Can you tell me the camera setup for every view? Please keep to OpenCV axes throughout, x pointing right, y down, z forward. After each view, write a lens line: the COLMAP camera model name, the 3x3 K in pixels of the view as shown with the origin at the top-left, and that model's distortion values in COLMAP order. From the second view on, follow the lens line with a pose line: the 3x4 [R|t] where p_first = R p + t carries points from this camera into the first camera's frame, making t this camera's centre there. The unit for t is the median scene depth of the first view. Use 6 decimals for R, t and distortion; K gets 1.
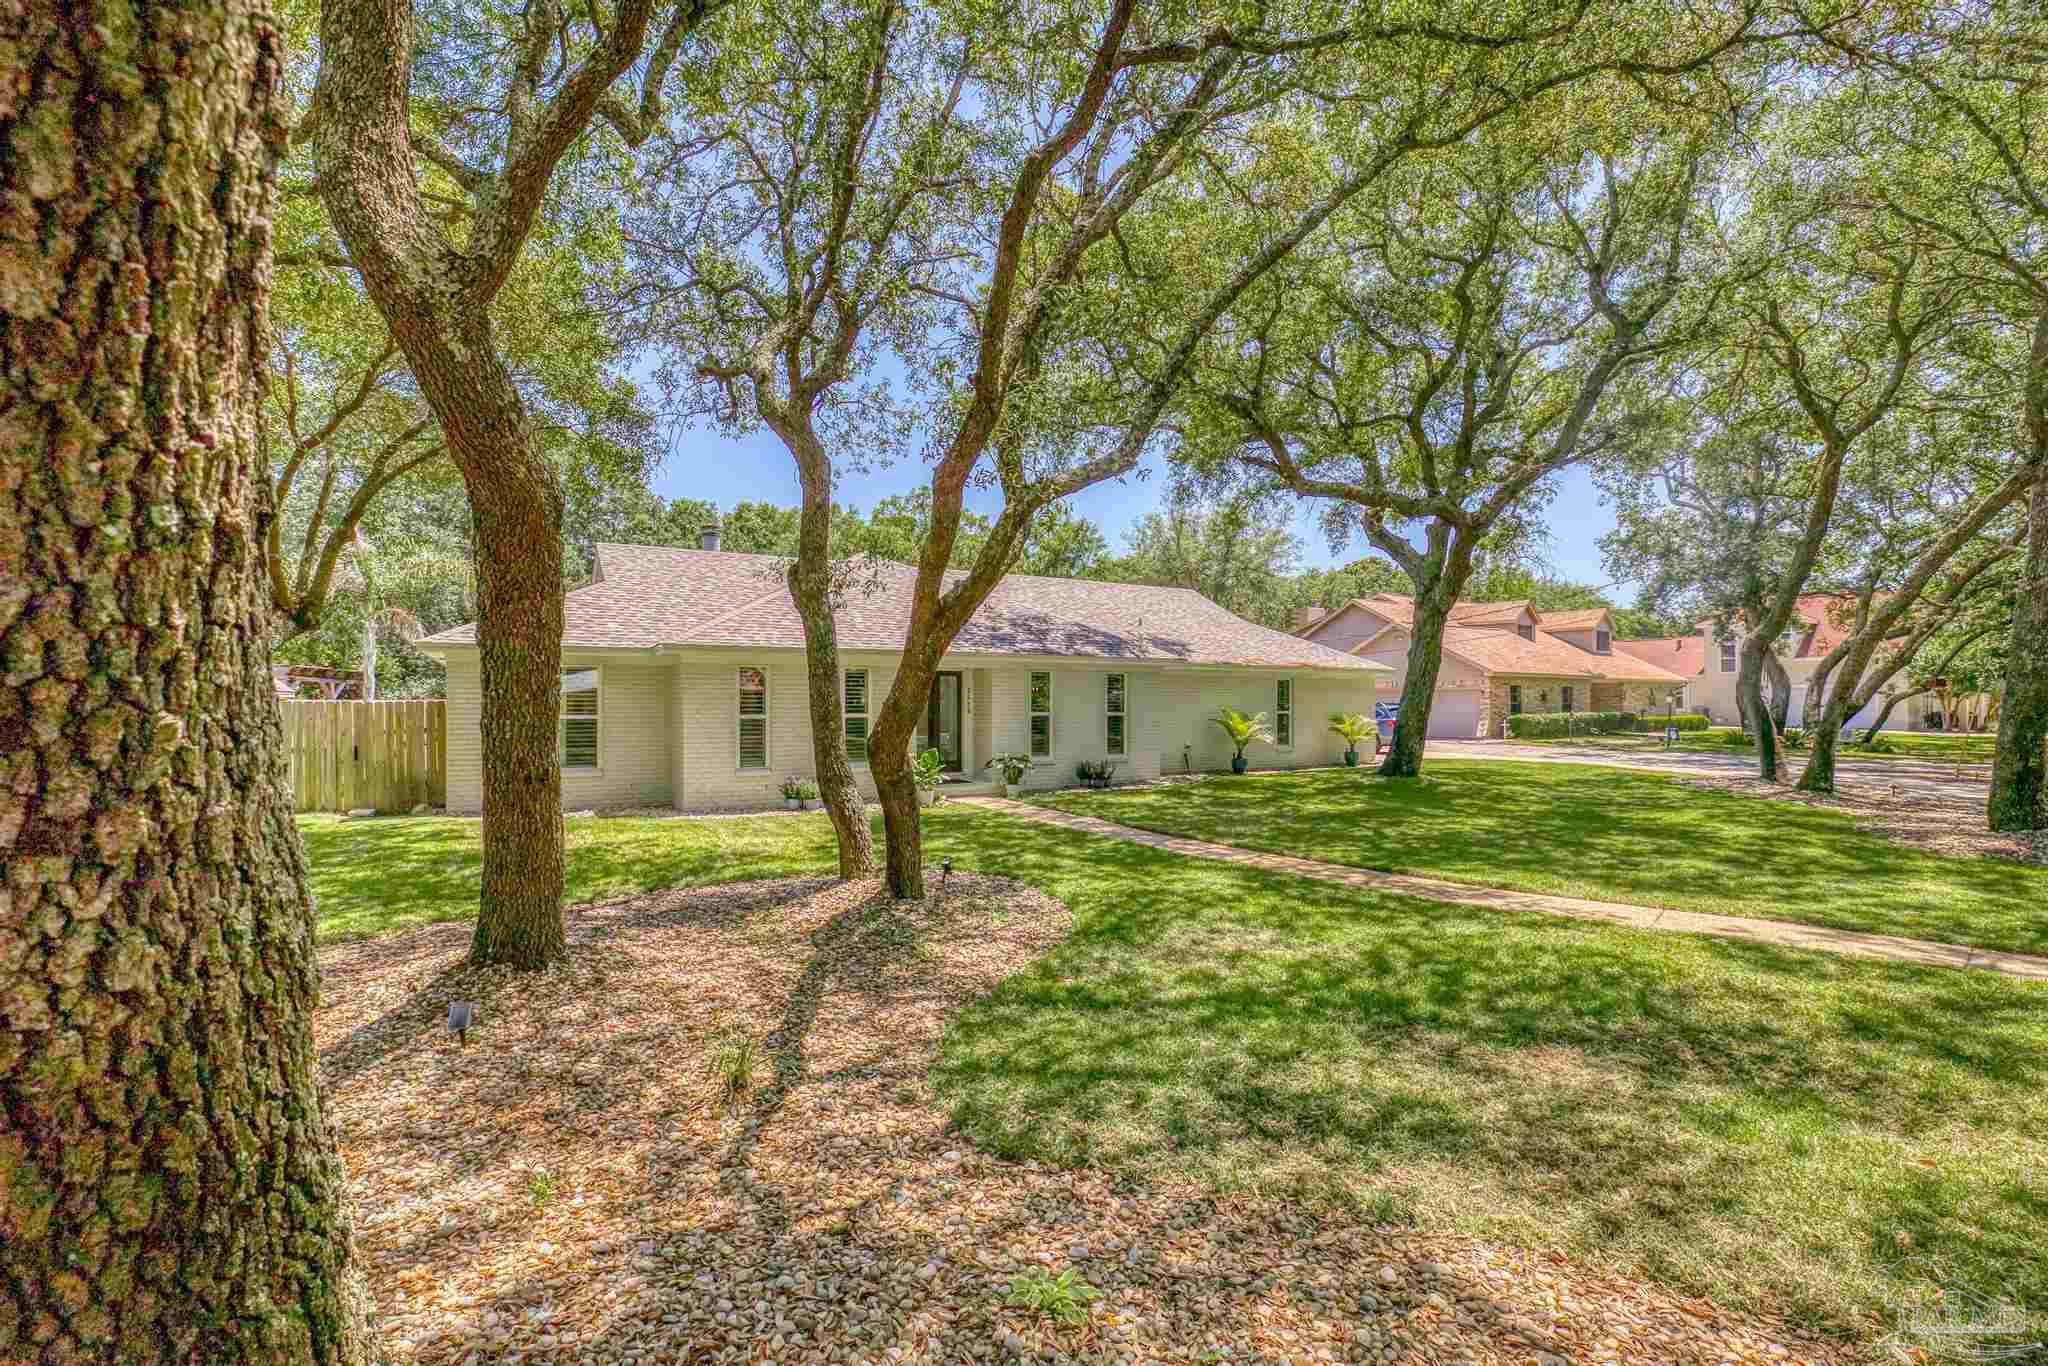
lens RADIAL K [[862.9, 0, 950.6], [0, 862.9, 691.3], [0, 0, 1]] dist [-0.005235, 0.001691]
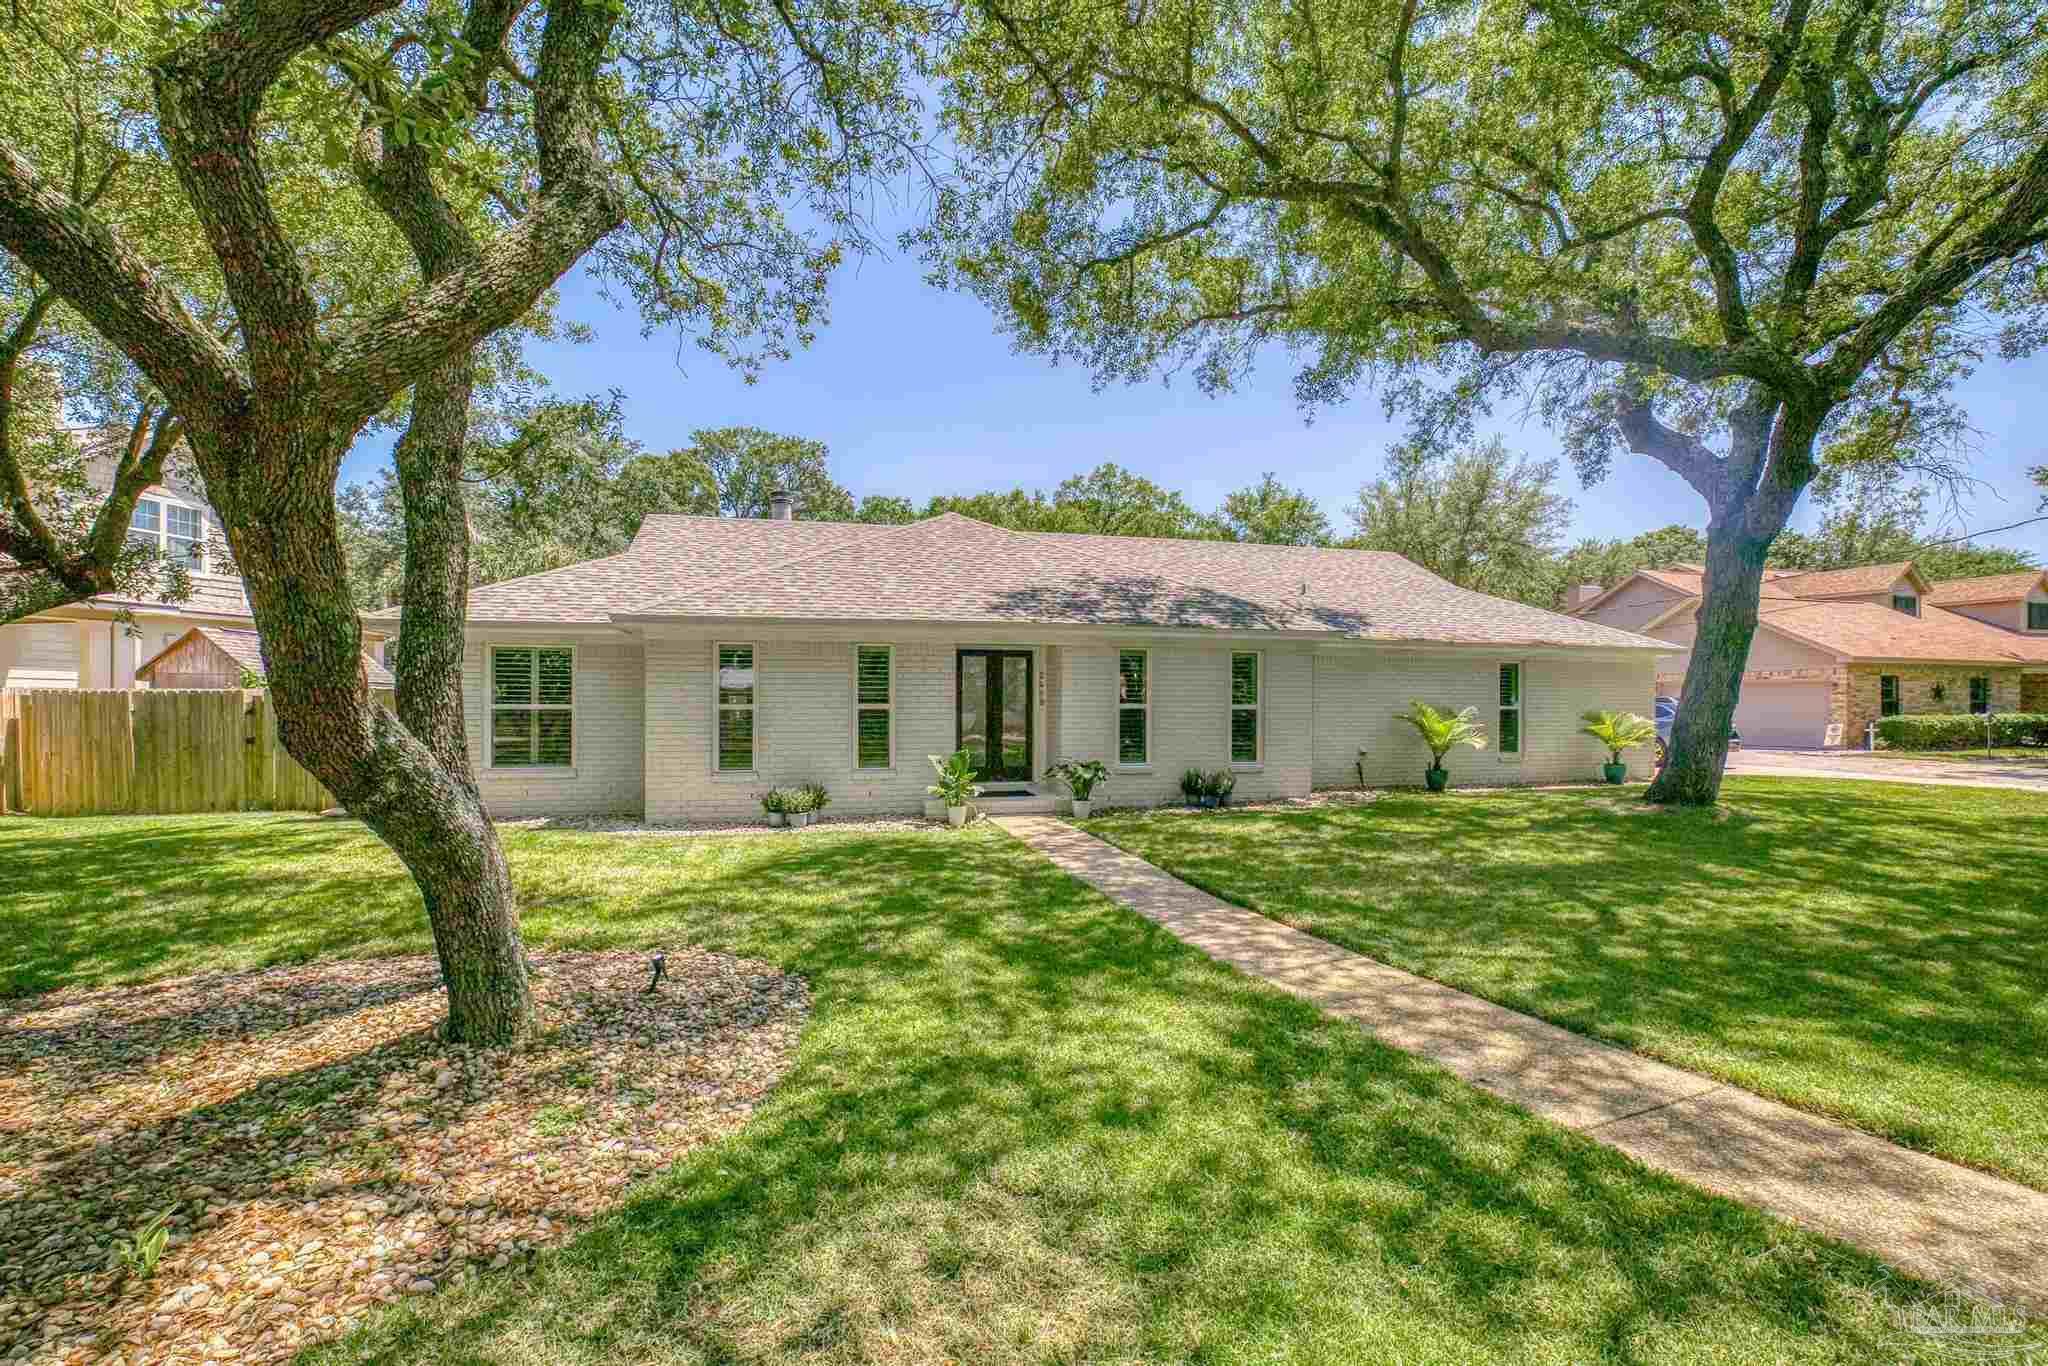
lens RADIAL K [[862.9, 0, 987.4], [0, 862.9, 695.8], [0, 0, 1]] dist [-0.005235, 0.001691]
pose [[0.974884, 0.001334, -0.222707, 0.144276], [-0.000679, 0.999995, 0.003017, 0.014649], [0.222710, -0.002790, 0.974881, 0.234867]]
